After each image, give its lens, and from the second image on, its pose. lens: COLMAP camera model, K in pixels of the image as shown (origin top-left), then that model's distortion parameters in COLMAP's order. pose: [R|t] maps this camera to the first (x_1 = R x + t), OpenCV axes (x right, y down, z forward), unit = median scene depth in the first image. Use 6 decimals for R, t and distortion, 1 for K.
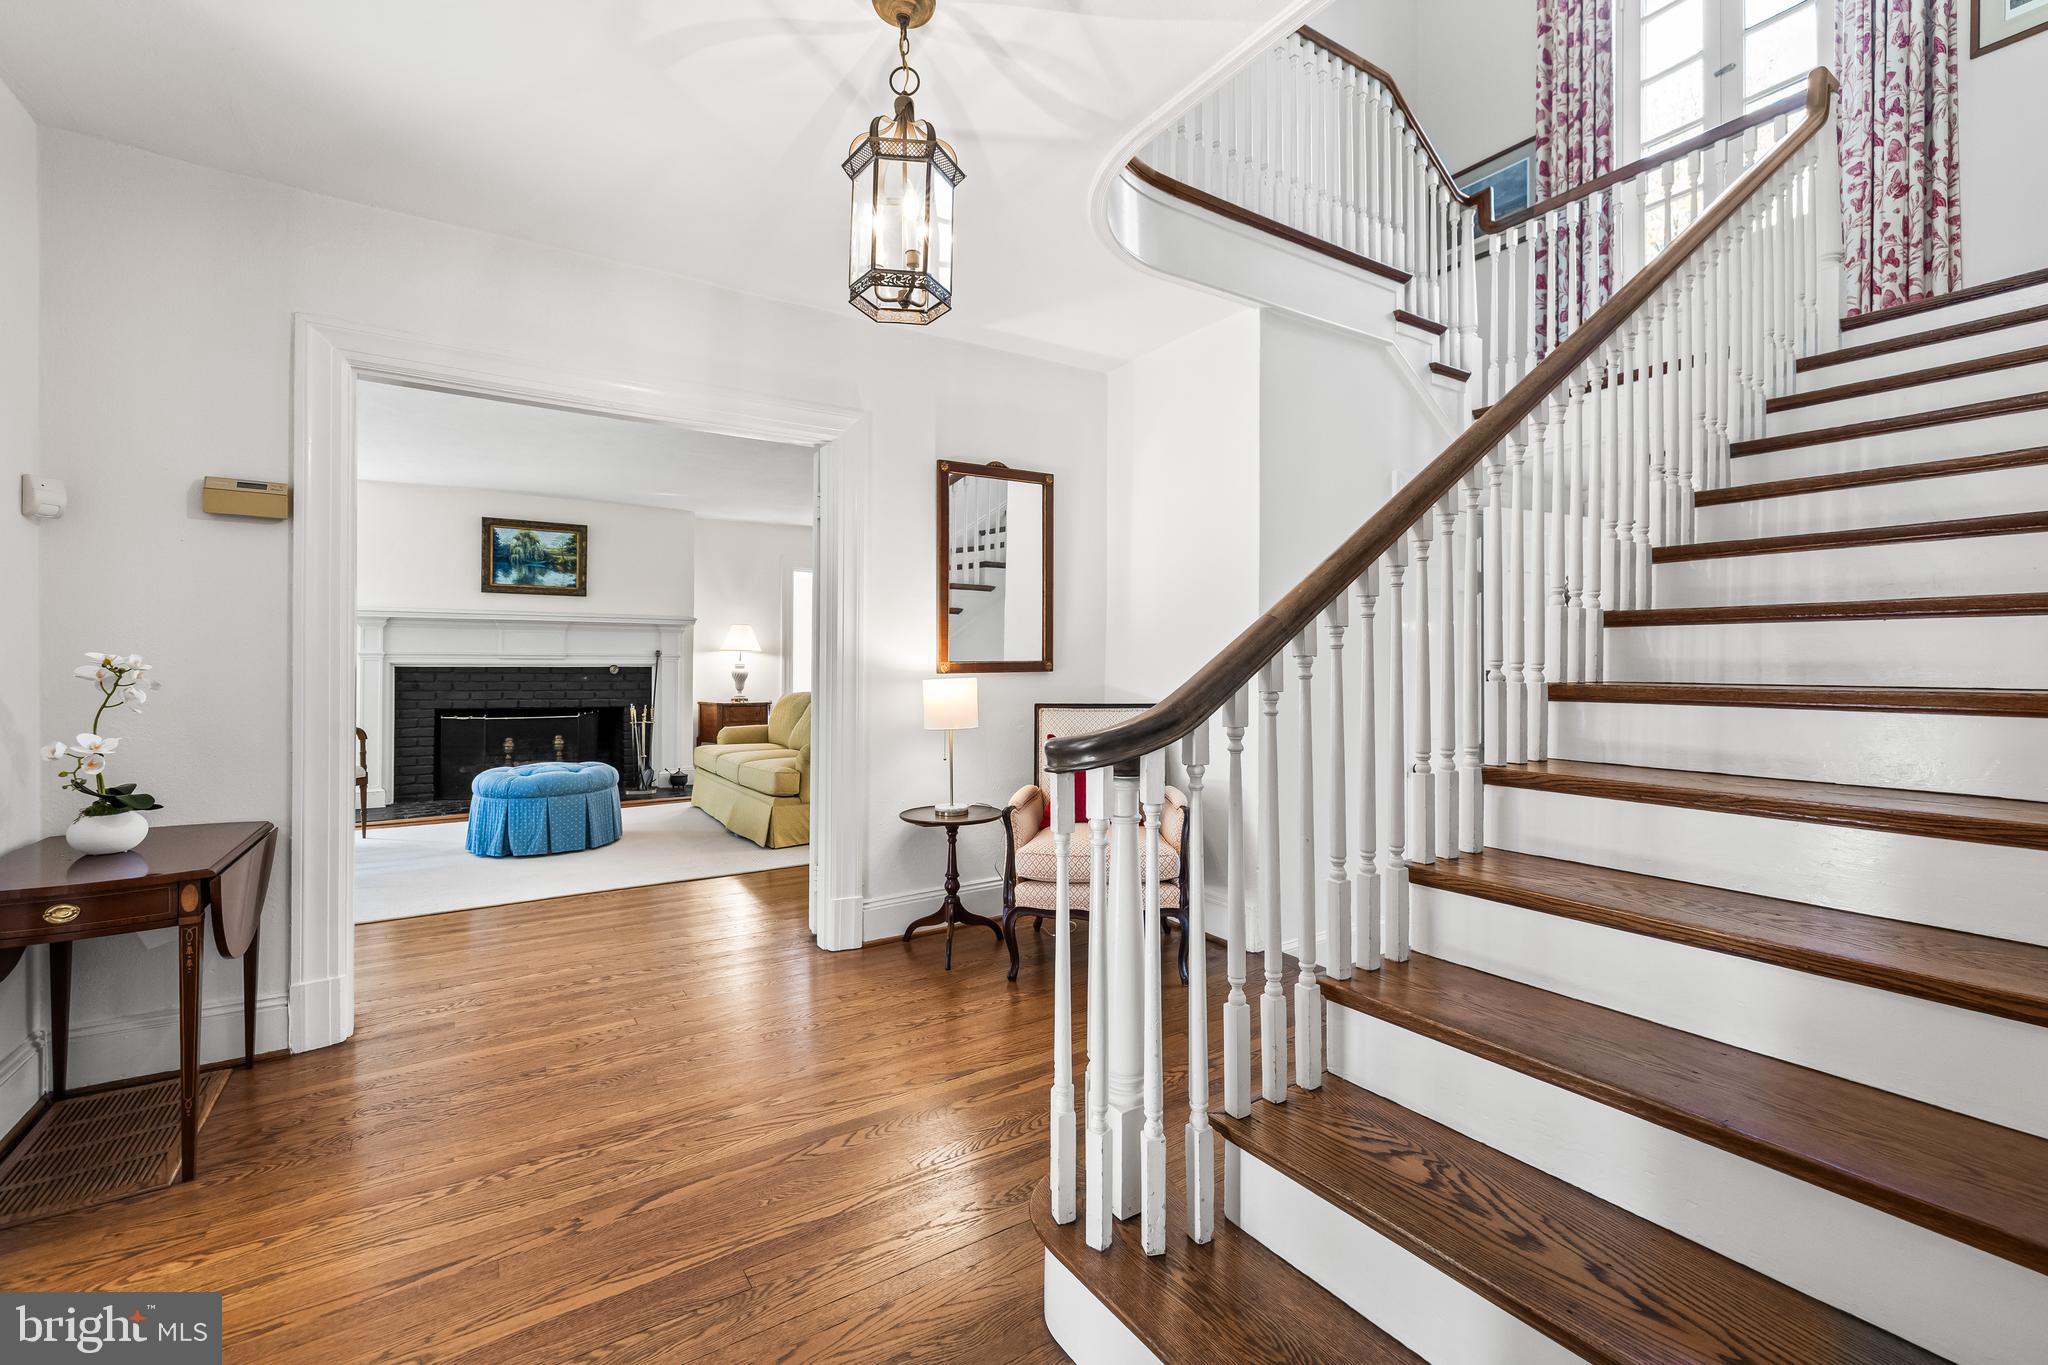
lens RADIAL K [[883.5, 0, 995.9], [0, 883.5, 665.7], [0, 0, 1]] dist [0.002377, -0.001167]
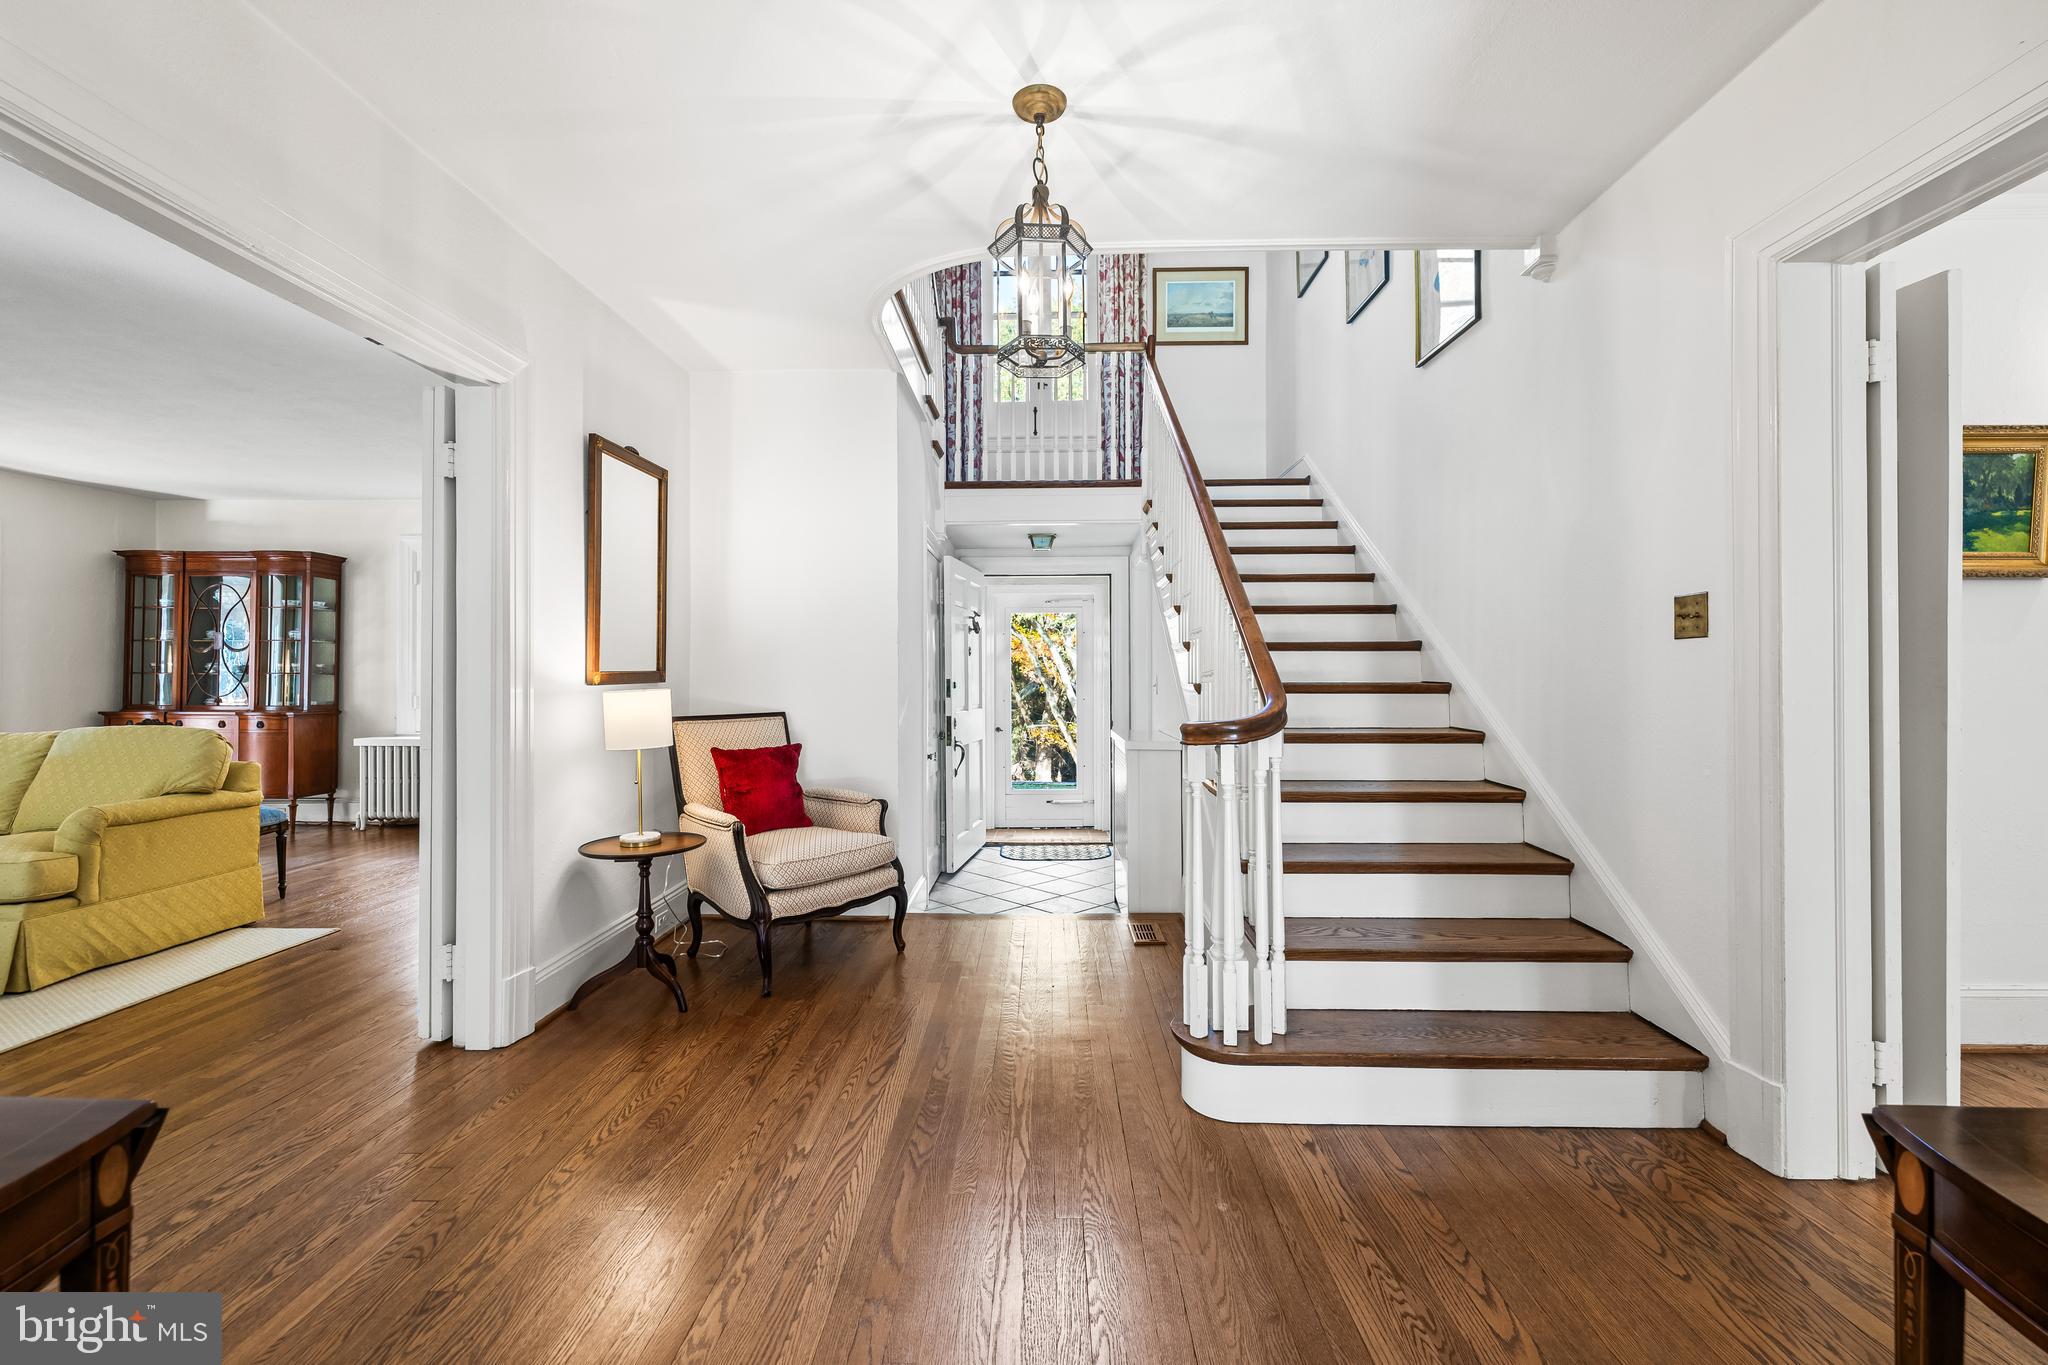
lens RADIAL K [[883.5, 0, 1029.1], [0, 883.5, 678.3], [0, 0, 1]] dist [0.002377, -0.001167]
pose [[0.553984, -0.004179, 0.832517, -0.566432], [0.003350, 0.999990, 0.002790, 0.001670], [-0.832521, 0.001243, 0.553993, 0.191282]]
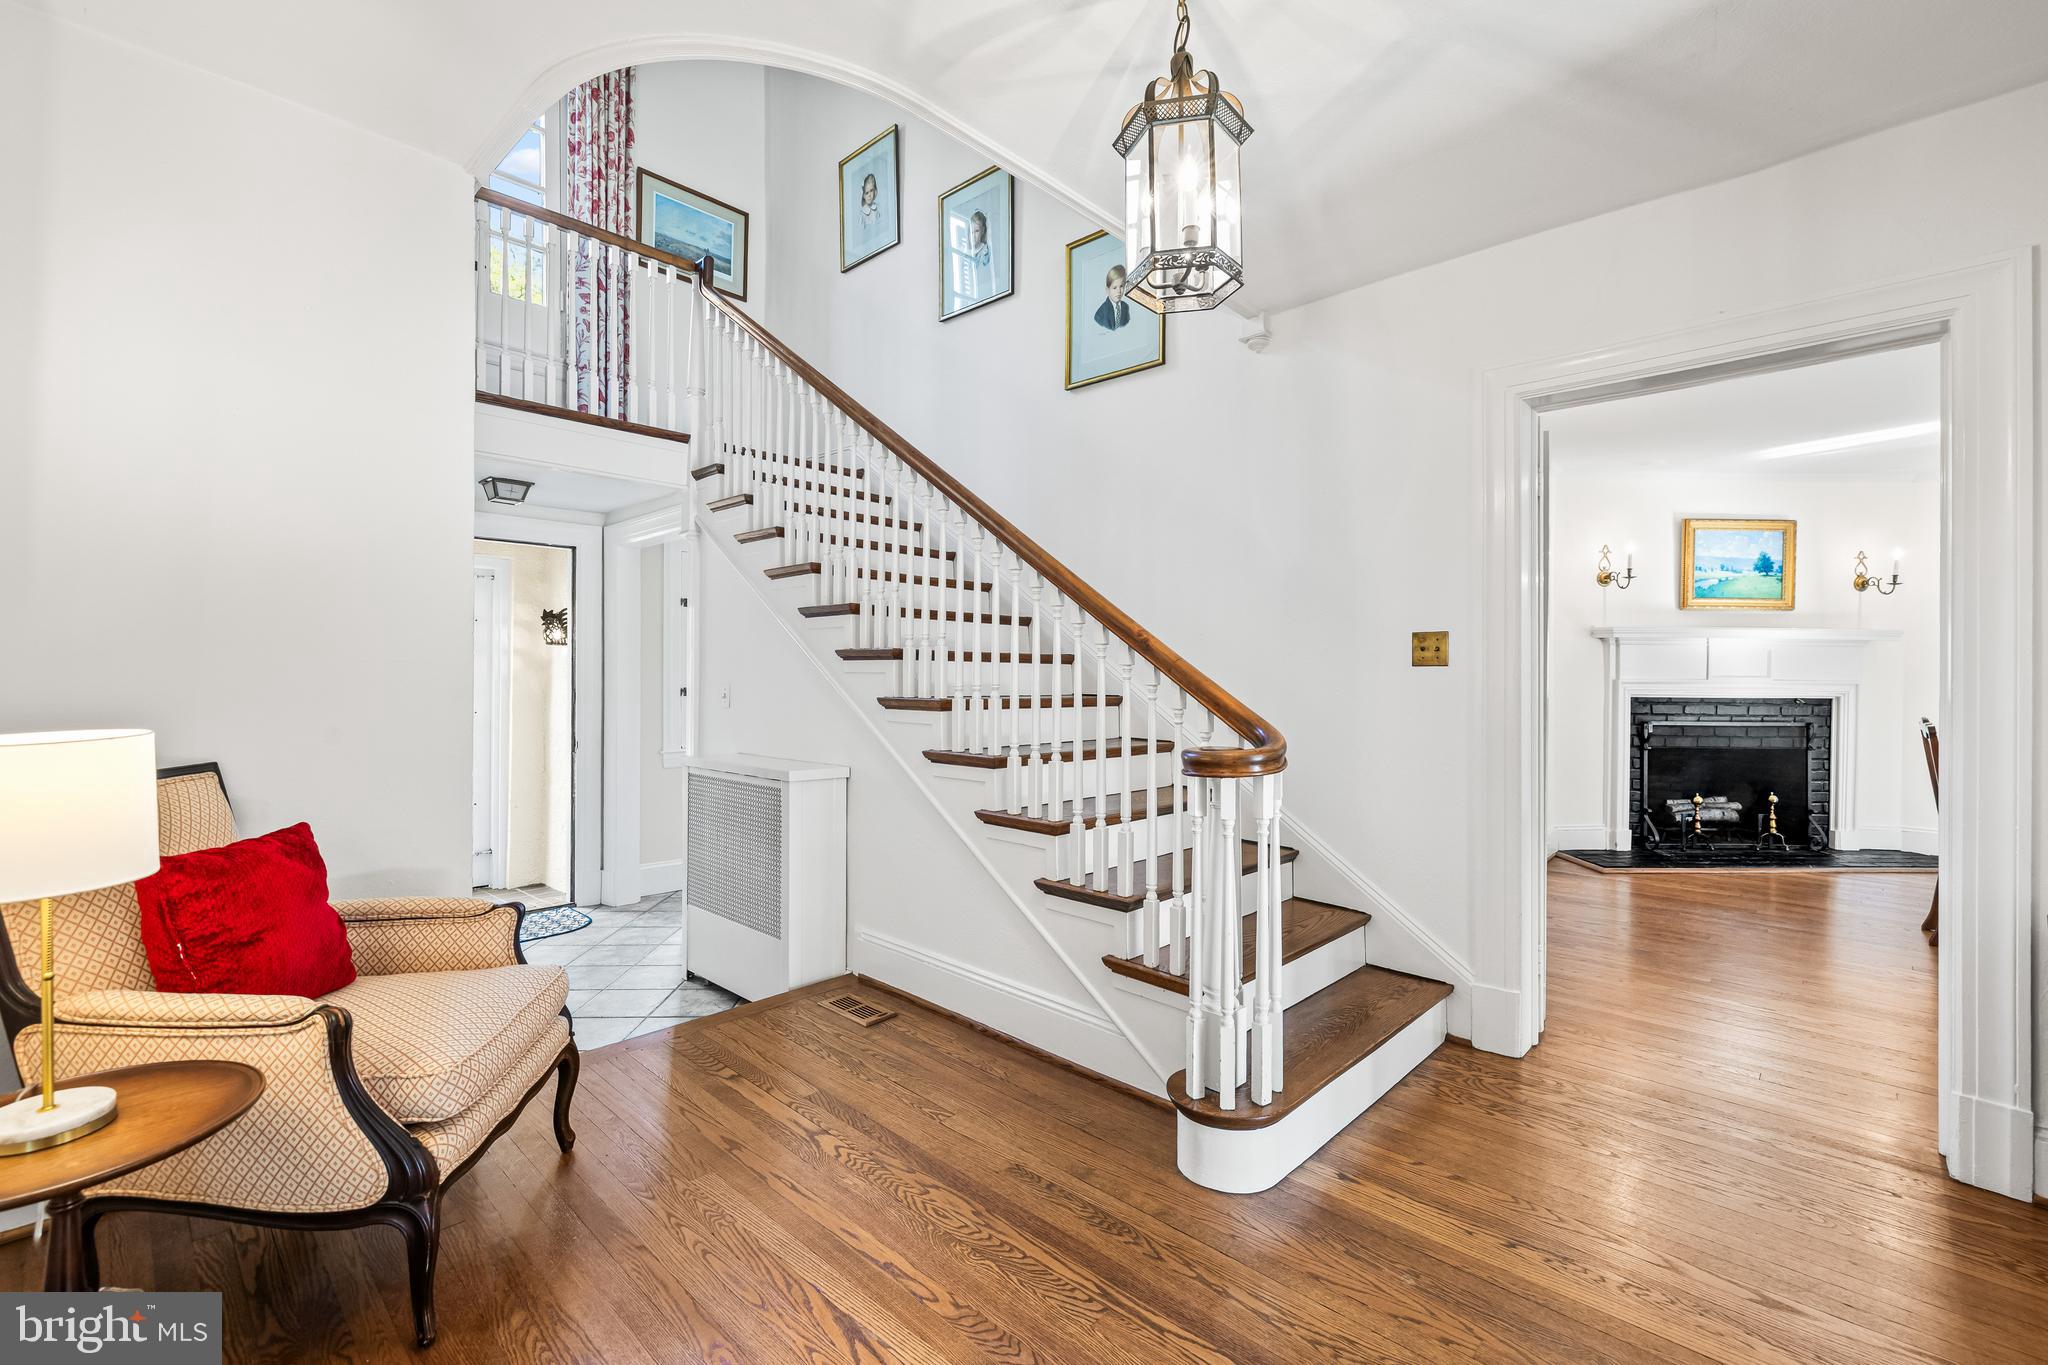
lens RADIAL K [[883.5, 0, 1040.6], [0, 883.5, 676.5], [0, 0, 1]] dist [0.002377, -0.001167]
pose [[-0.254617, -0.007194, 0.967015, -0.480805], [-0.008623, 0.999949, 0.005169, -0.015365], [-0.967003, -0.007022, -0.254667, 0.711504]]
